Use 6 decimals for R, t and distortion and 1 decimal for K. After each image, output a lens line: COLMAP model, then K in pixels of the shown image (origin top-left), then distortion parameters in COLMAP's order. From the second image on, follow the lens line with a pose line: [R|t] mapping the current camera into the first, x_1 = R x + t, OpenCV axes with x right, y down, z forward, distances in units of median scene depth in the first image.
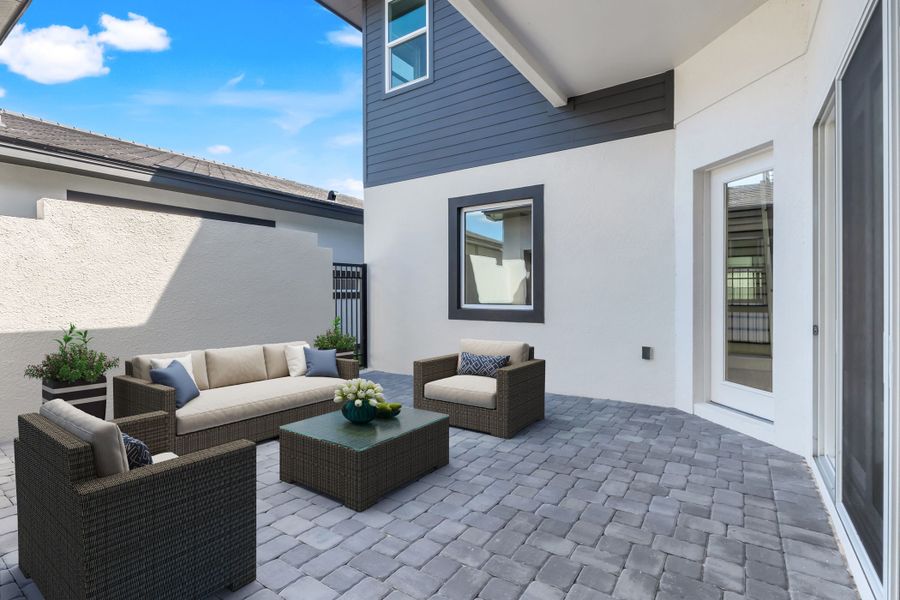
lens RADIAL K [[416.4, 0, 453.2], [0, 416.4, 297.3], [0, 0, 1]] dist [-0.001763, -0.000544]
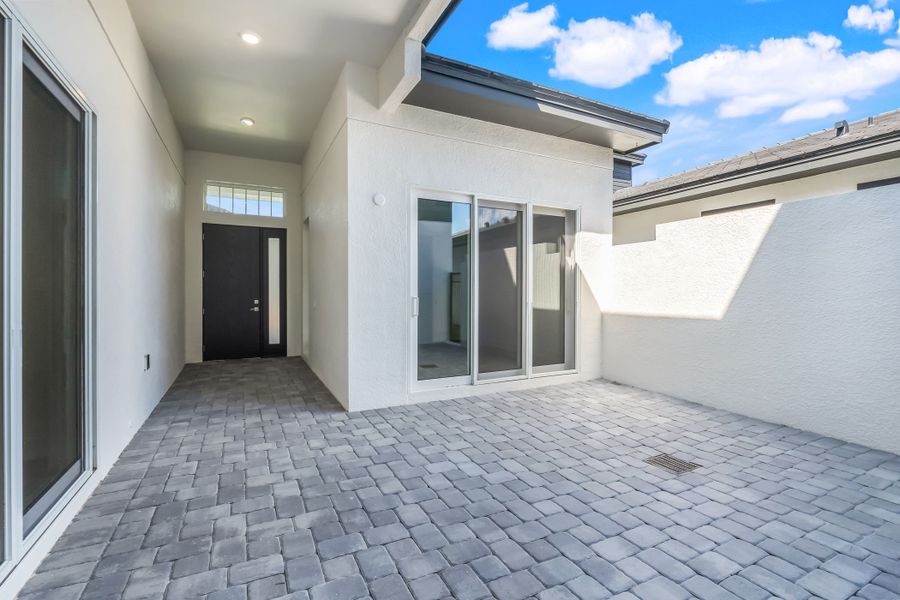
lens RADIAL K [[416.4, 0, 455.0], [0, 416.4, 295.2], [0, 0, 1]] dist [-0.001763, -0.000544]
pose [[-0.476700, 0.007954, -0.879030, 1.107402], [-0.008012, 0.999878, 0.013393, -0.021611], [0.879029, 0.013427, -0.476579, 1.992547]]
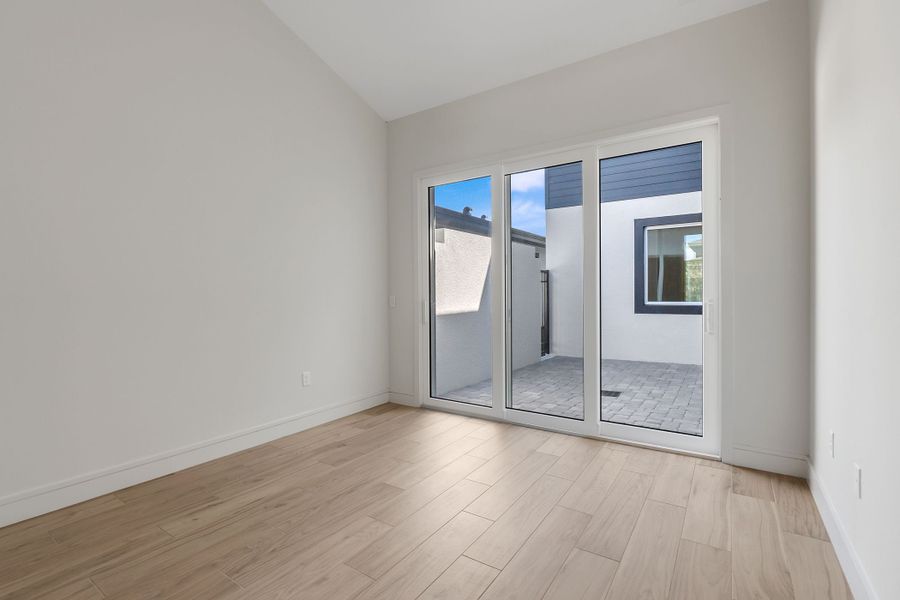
lens RADIAL K [[416.4, 0, 451.3], [0, 416.4, 296.3], [0, 0, 1]] dist [-0.001763, -0.000544]
pose [[0.998910, -0.004389, 0.046463, -0.046629], [0.004452, 0.999989, -0.001269, -0.000161], [-0.046457, 0.001475, 0.998919, -0.019104]]
